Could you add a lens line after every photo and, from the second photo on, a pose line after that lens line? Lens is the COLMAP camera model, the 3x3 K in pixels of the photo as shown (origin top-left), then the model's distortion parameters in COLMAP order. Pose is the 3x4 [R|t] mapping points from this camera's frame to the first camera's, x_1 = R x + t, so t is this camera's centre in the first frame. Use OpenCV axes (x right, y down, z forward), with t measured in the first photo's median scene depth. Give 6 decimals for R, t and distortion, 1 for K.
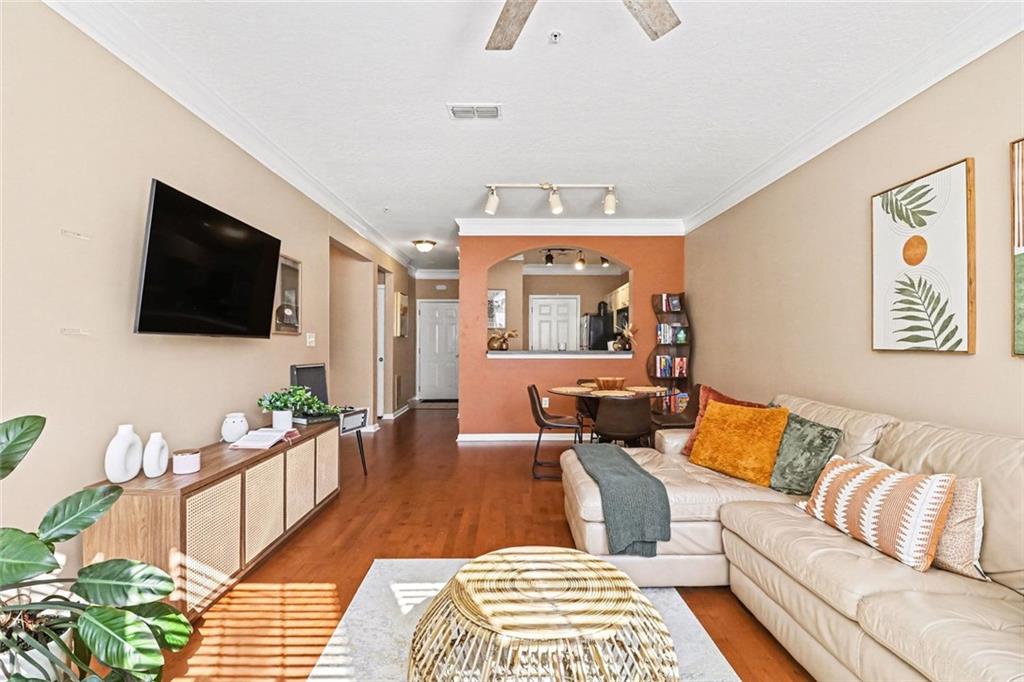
lens RADIAL K [[479.8, 0, 510.3], [0, 479.8, 343.8], [0, 0, 1]] dist [-0.000040, -0.007226]
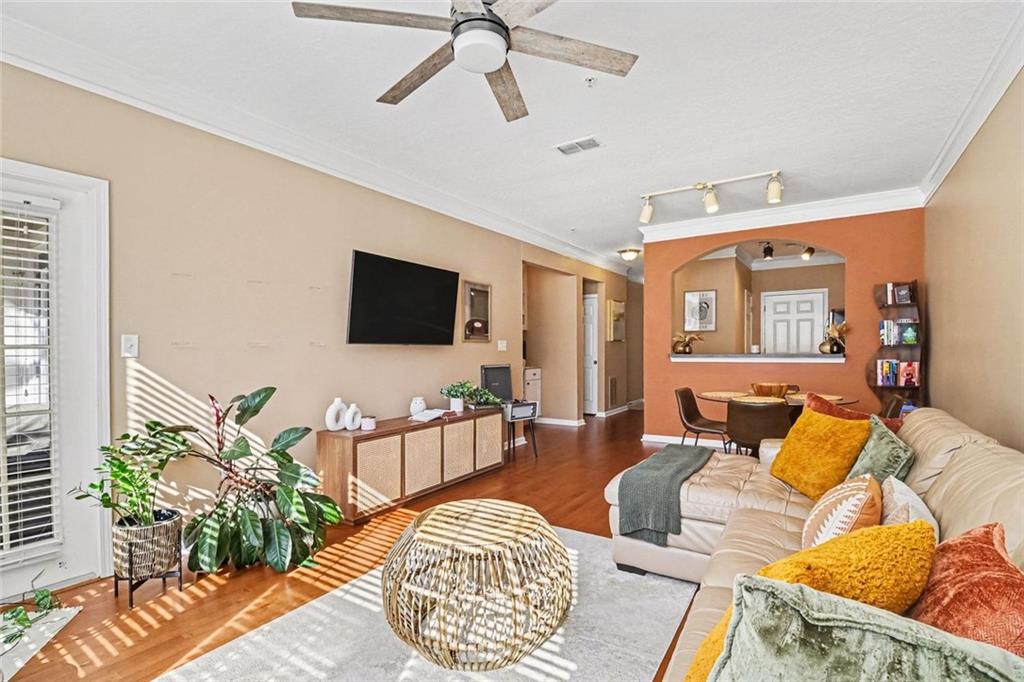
lens RADIAL K [[479.8, 0, 510.7], [0, 479.8, 351.0], [0, 0, 1]] dist [-0.000040, -0.007226]
pose [[0.833155, -0.005262, -0.553015, 0.319320], [0.009383, 0.999945, 0.004621, 0.000267], [0.552961, -0.009039, 0.833158, -0.039091]]
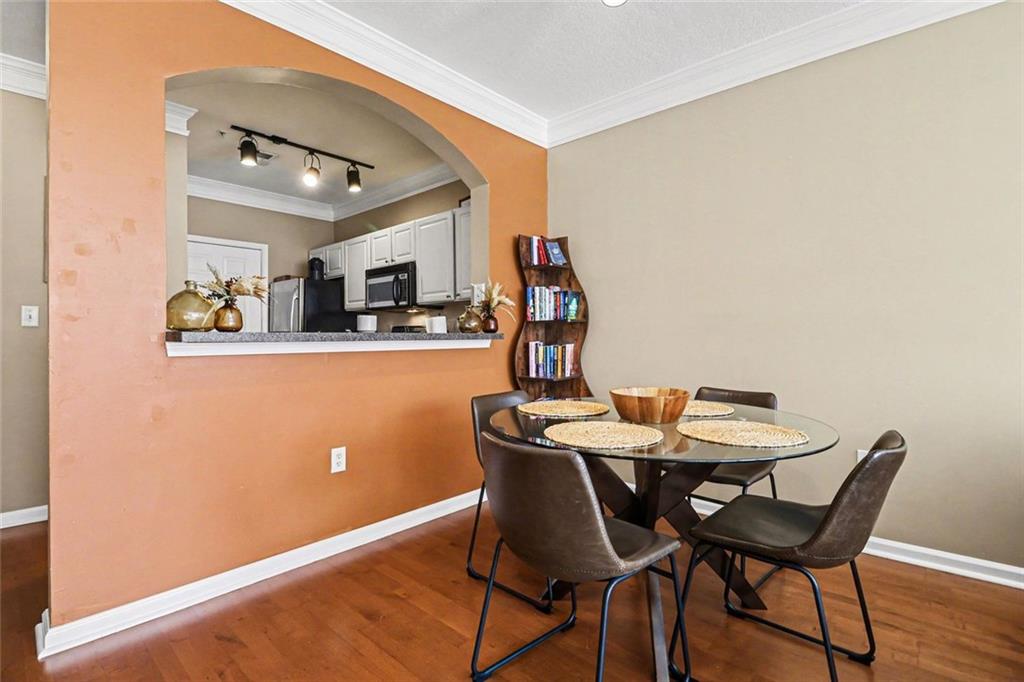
lens RADIAL K [[479.8, 0, 516.1], [0, 479.8, 337.7], [0, 0, 1]] dist [-0.000040, -0.007226]
pose [[0.669714, -0.004713, 0.742604, -0.180343], [0.006490, 0.999979, 0.000494, 0.026729], [-0.742591, 0.004489, 0.669731, 0.851940]]
